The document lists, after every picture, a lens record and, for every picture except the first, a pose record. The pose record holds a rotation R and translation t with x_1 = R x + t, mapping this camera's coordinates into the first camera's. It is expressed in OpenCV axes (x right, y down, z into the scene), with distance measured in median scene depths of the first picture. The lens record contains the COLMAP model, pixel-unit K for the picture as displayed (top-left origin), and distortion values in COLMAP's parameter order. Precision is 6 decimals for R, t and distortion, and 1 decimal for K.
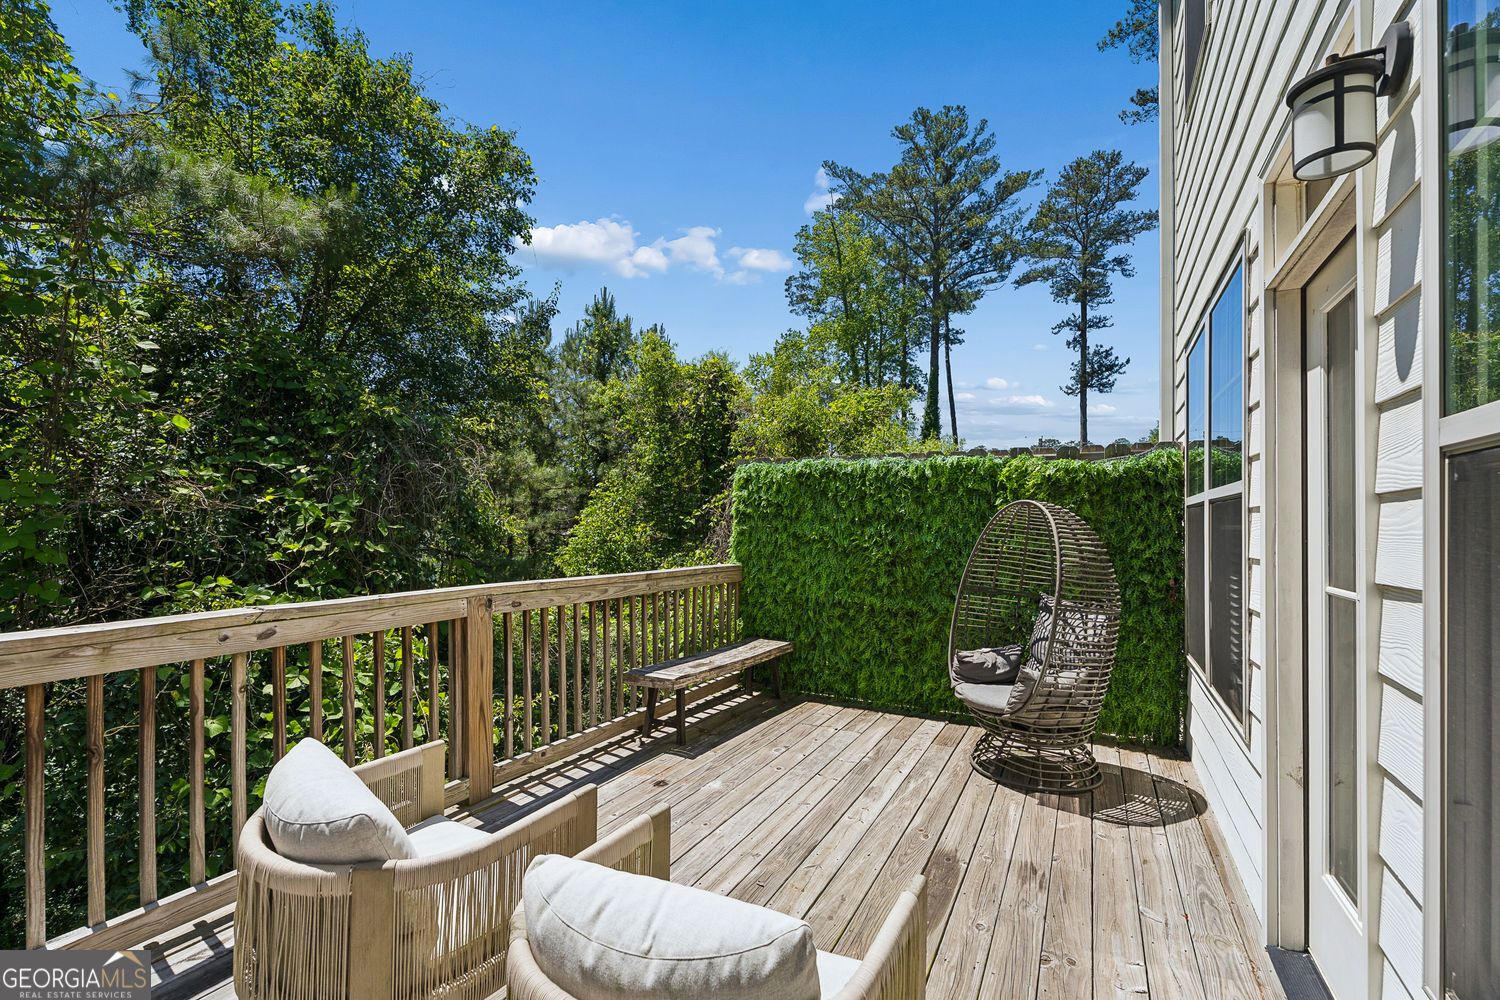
lens RADIAL K [[680.9, 0, 747.1], [0, 680.9, 525.6], [0, 0, 1]] dist [0.001509, -0.001671]
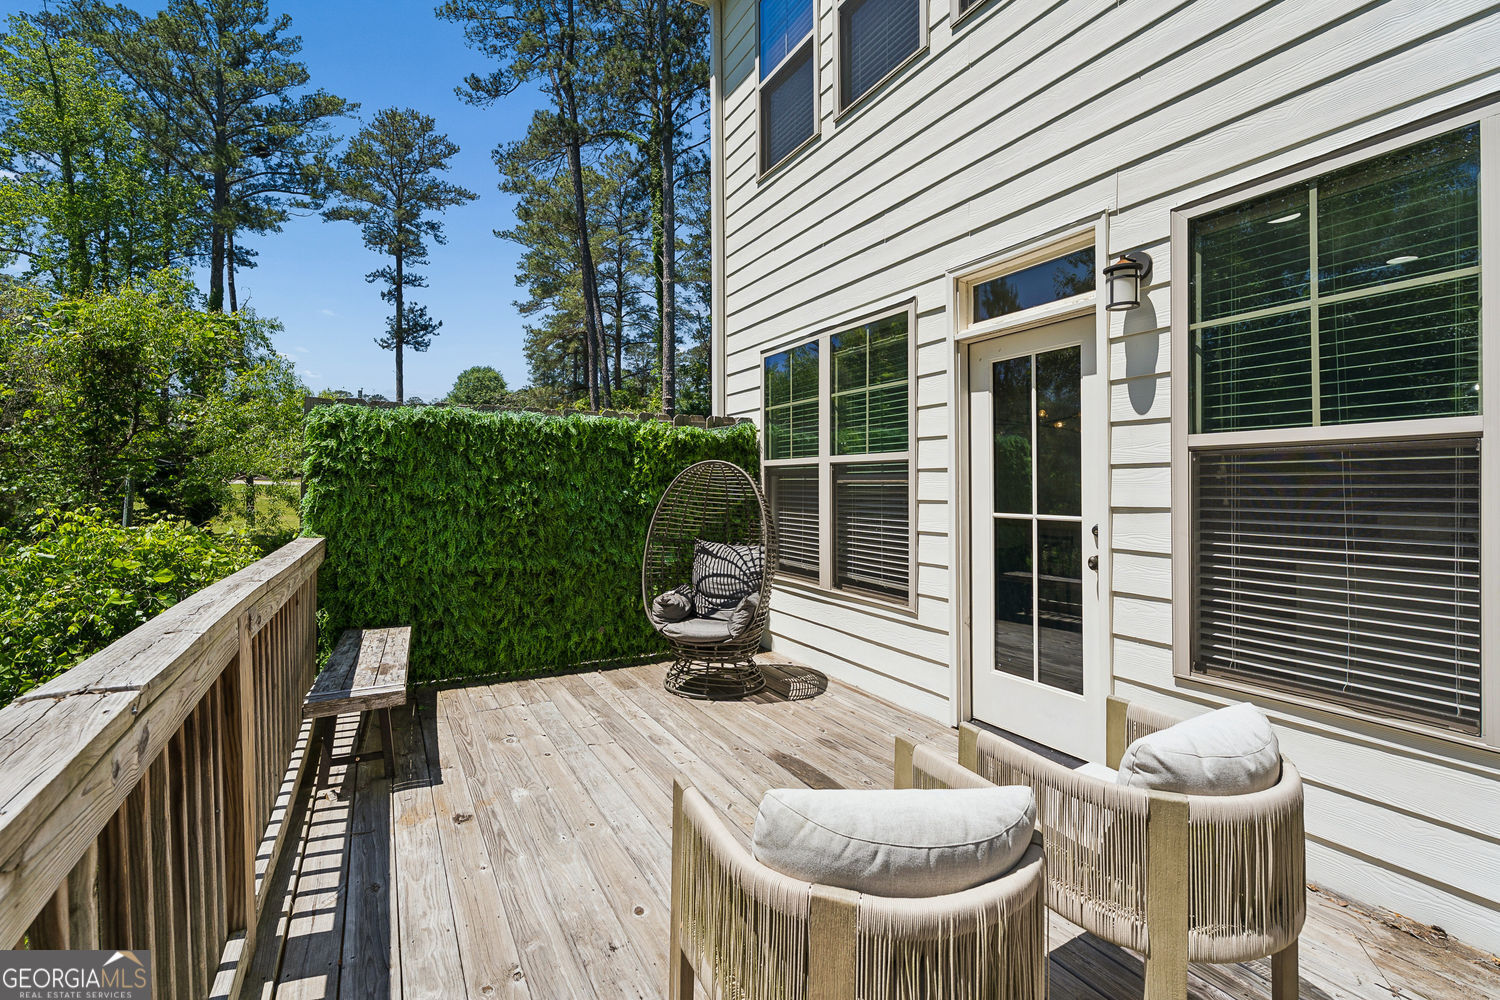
lens RADIAL K [[680.9, 0, 748.0], [0, 680.9, 491.0], [0, 0, 1]] dist [0.001509, -0.001671]
pose [[0.560039, -0.020404, 0.828215, -0.382957], [0.009630, 0.999789, 0.018119, -0.003546], [-0.828410, -0.002171, 0.560118, 0.196076]]
